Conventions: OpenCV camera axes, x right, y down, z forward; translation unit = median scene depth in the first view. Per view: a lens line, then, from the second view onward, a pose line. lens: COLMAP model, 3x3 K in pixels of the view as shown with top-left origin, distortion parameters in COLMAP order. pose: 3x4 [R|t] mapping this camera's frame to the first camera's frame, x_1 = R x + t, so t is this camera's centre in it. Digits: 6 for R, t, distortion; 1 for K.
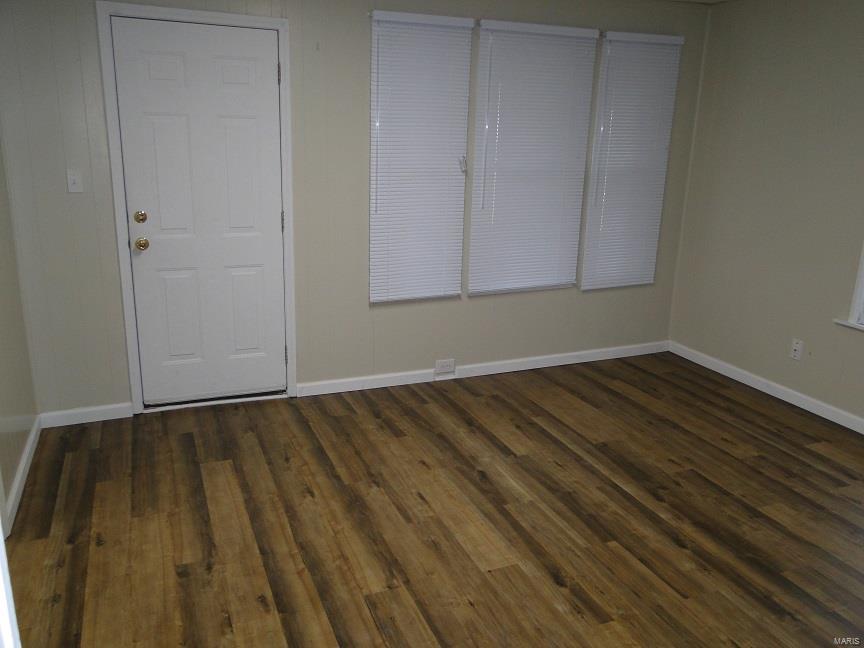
lens RADIAL K [[710.5, 0, 432.0], [0, 710.5, 324.0], [0, 0, 1]] dist [0.006946, -0.011271]
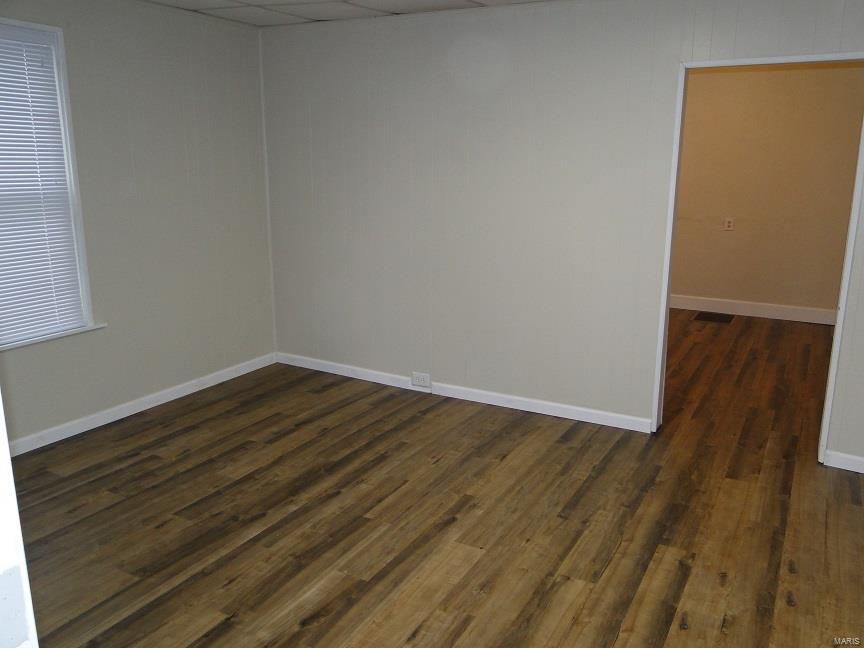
lens RADIAL K [[710.5, 0, 432.0], [0, 710.5, 324.0], [0, 0, 1]] dist [0.006946, -0.011271]
pose [[-0.621854, -0.207161, 0.755237, -0.595202], [0.188136, 0.896618, 0.400851, -0.394787], [-0.760199, 0.391358, -0.518591, 1.409765]]
